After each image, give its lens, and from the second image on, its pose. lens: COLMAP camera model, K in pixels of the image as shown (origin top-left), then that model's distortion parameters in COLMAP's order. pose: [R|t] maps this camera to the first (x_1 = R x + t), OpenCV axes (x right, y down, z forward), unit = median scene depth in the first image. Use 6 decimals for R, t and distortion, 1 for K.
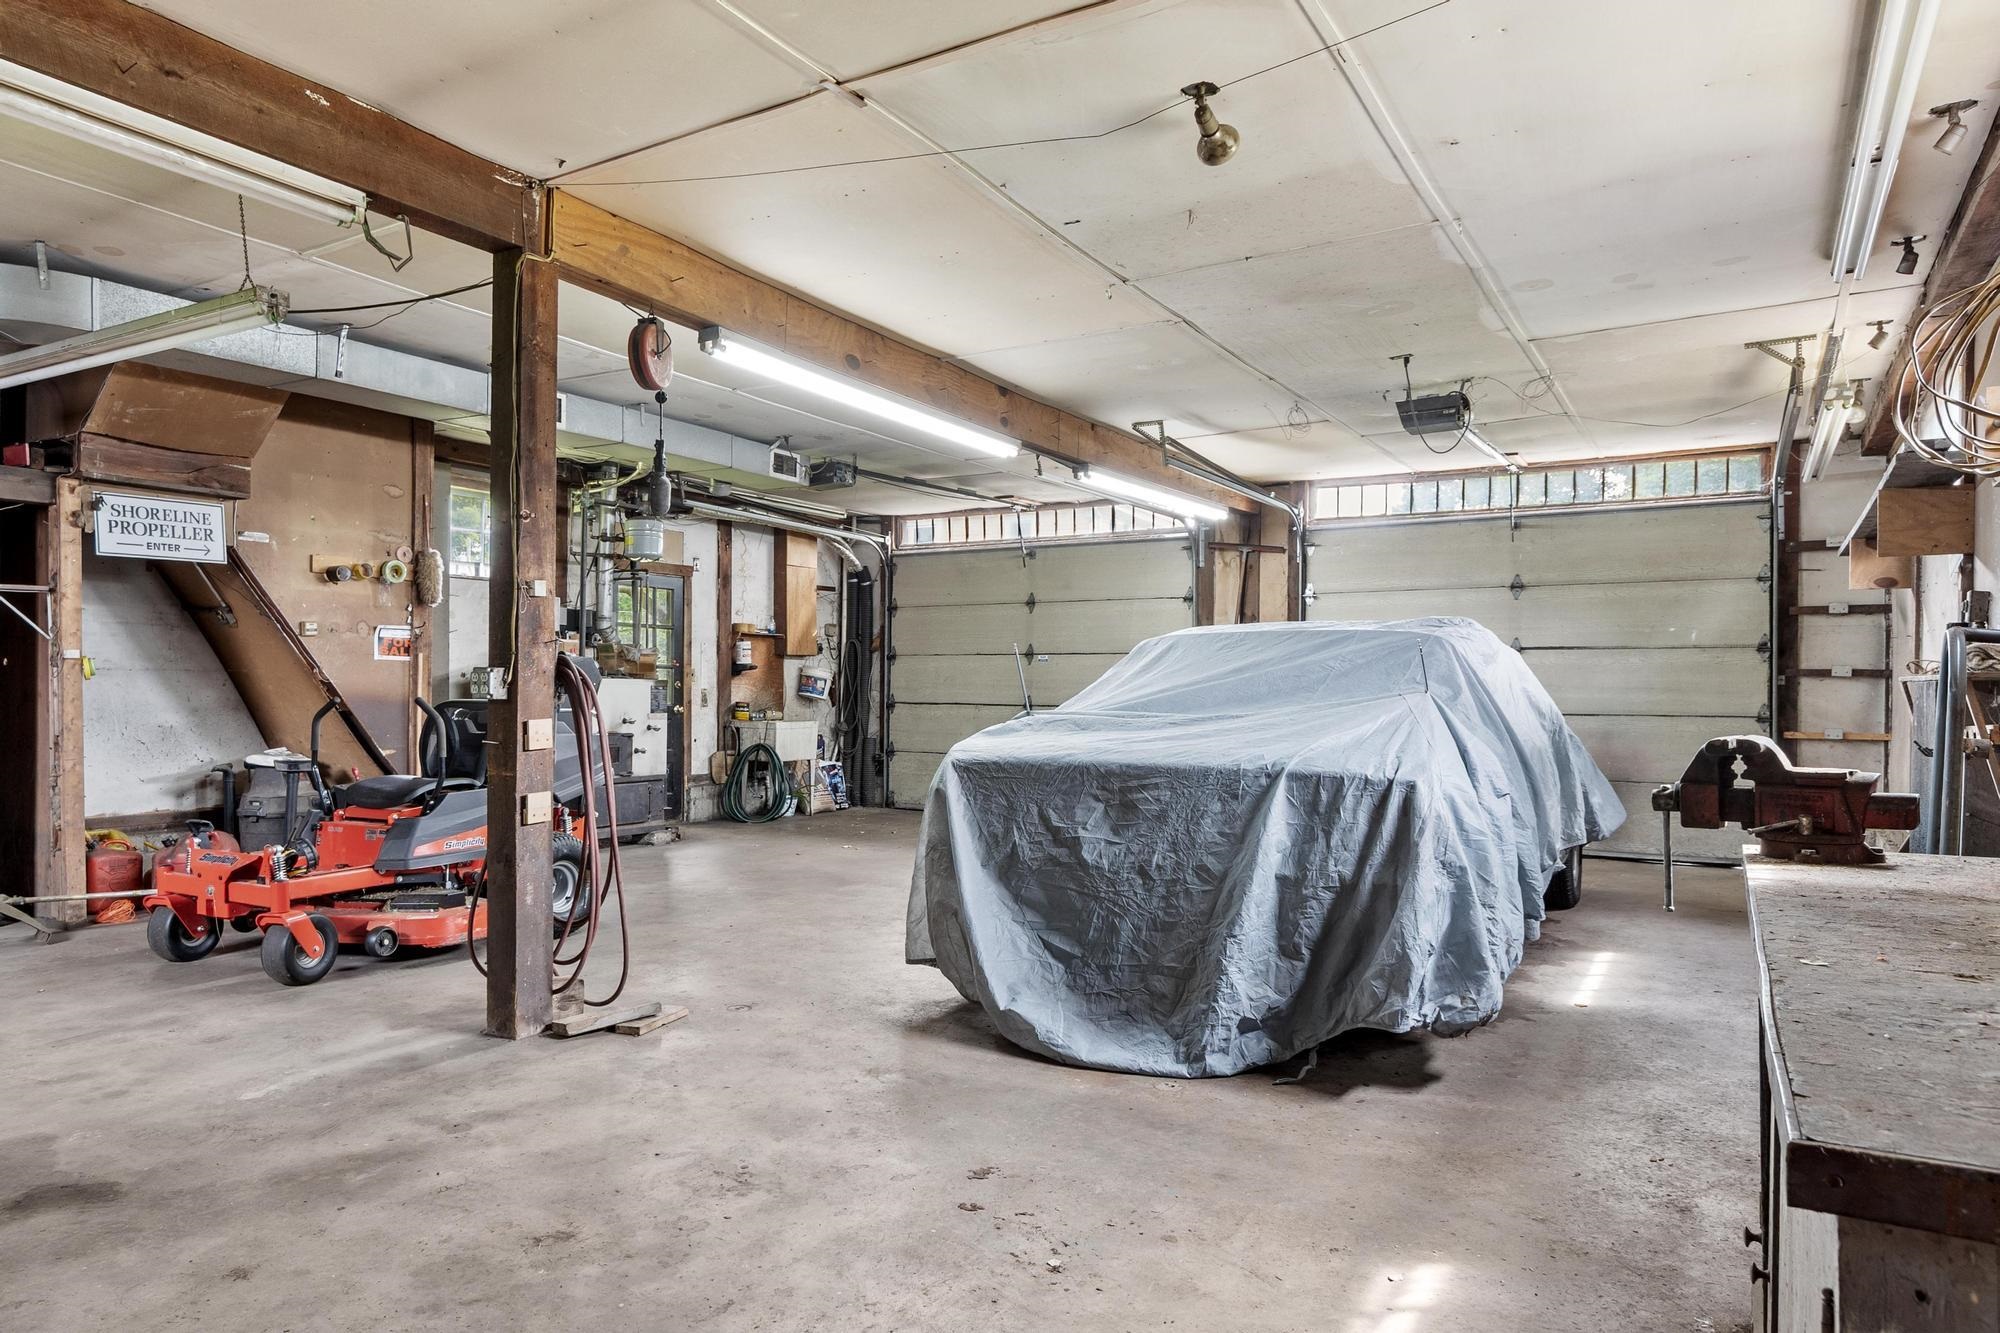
lens RADIAL K [[1288.5, 0, 990.6], [0, 1288.5, 676.7], [0, 0, 1]] dist [-0.006009, -0.003268]
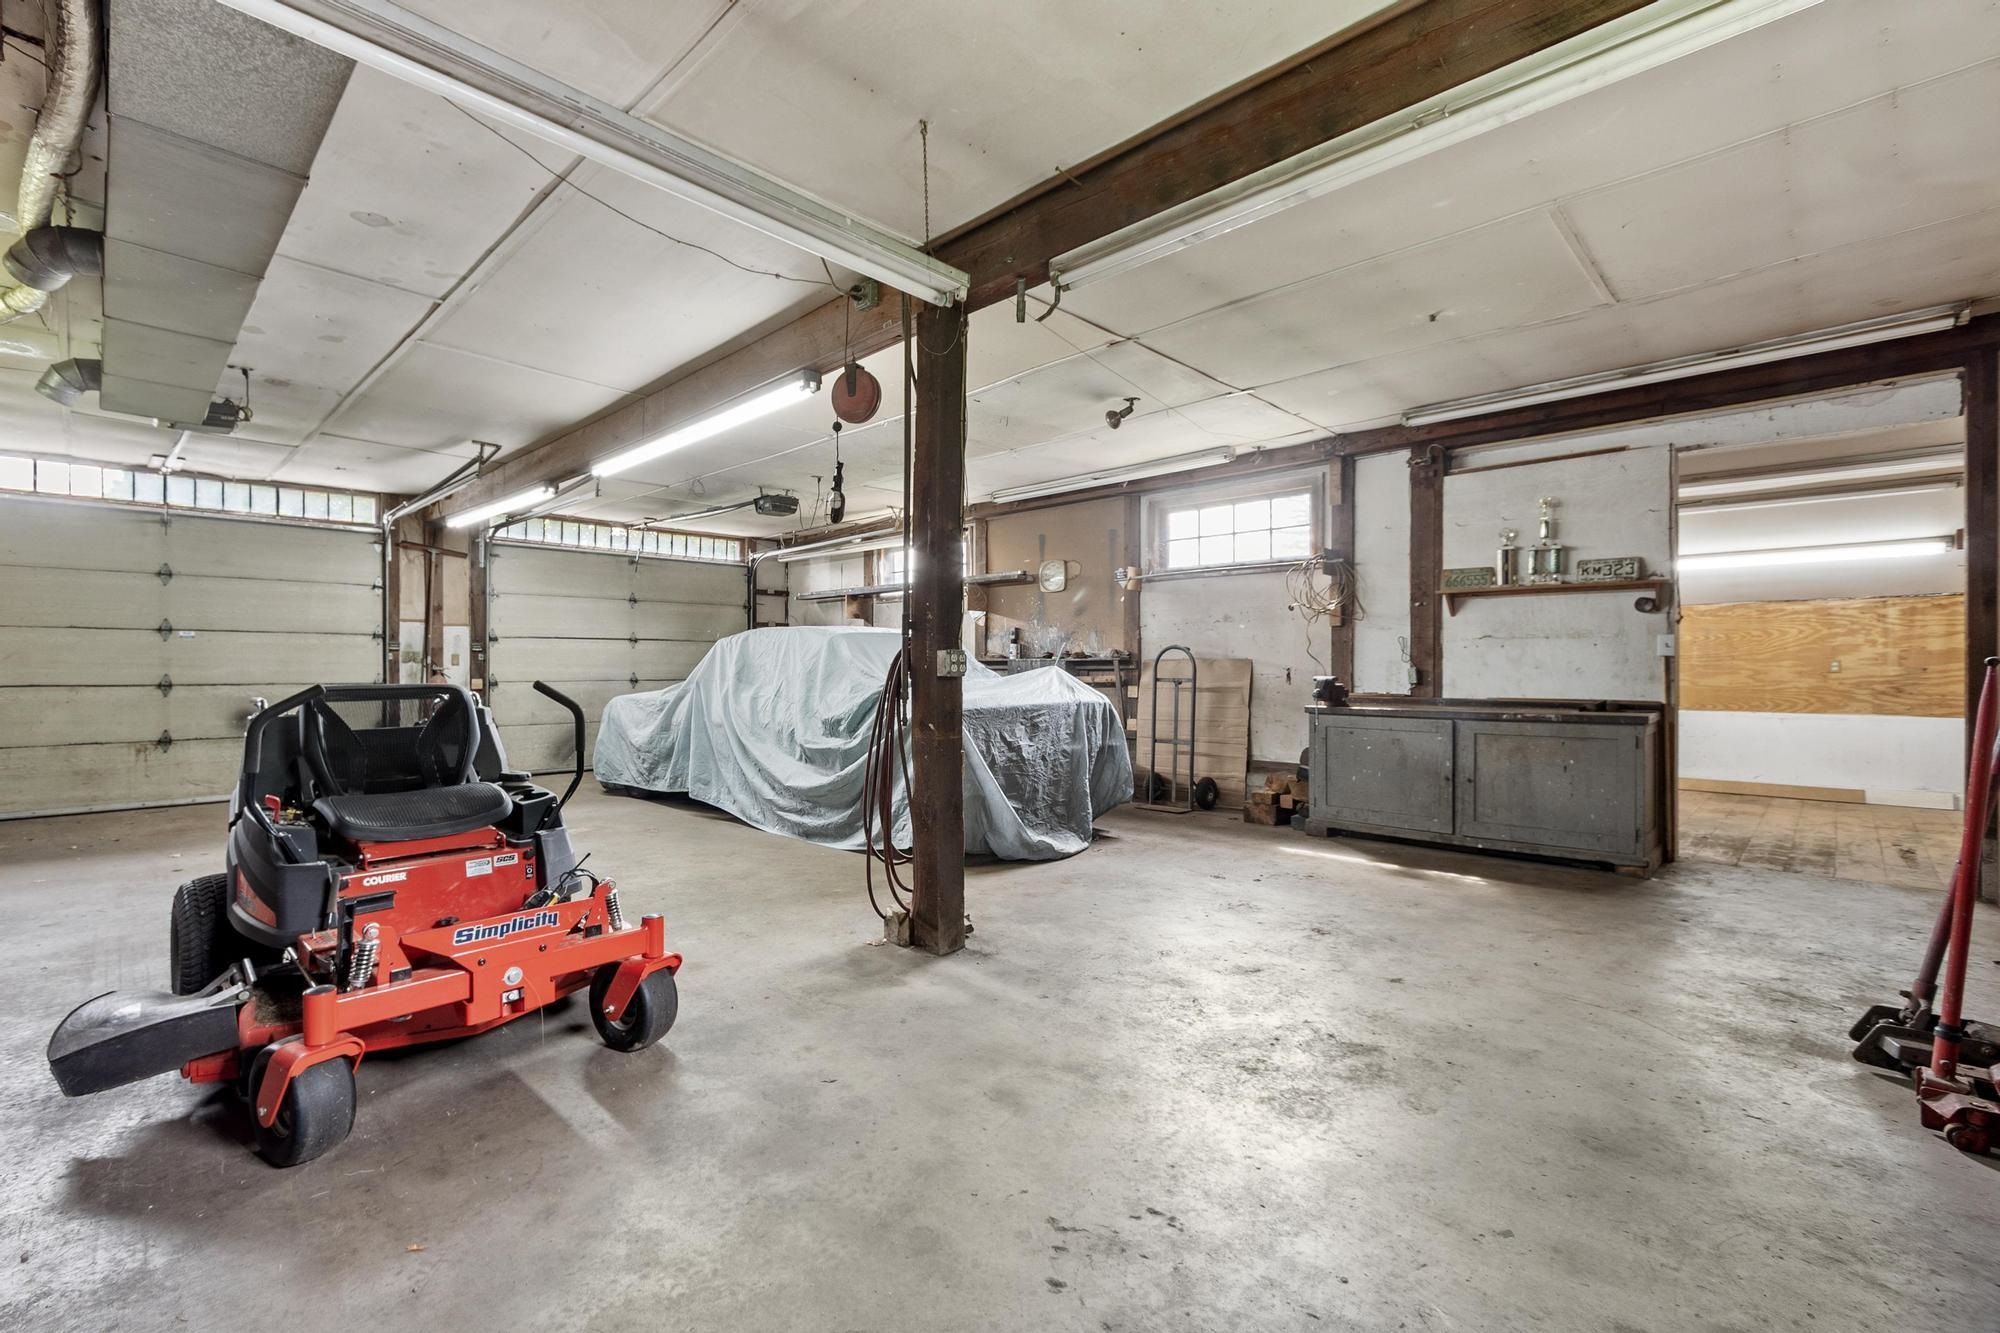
lens RADIAL K [[856.6, 0, 979.5], [0, 856.6, 674.3], [0, 0, 1]] dist [0.004996, 0.000264]
pose [[0.224536, -0.014072, 0.974364, -0.540295], [-0.005301, 0.999863, 0.015662, 0.001589], [-0.974451, -0.008682, 0.224430, 0.368108]]
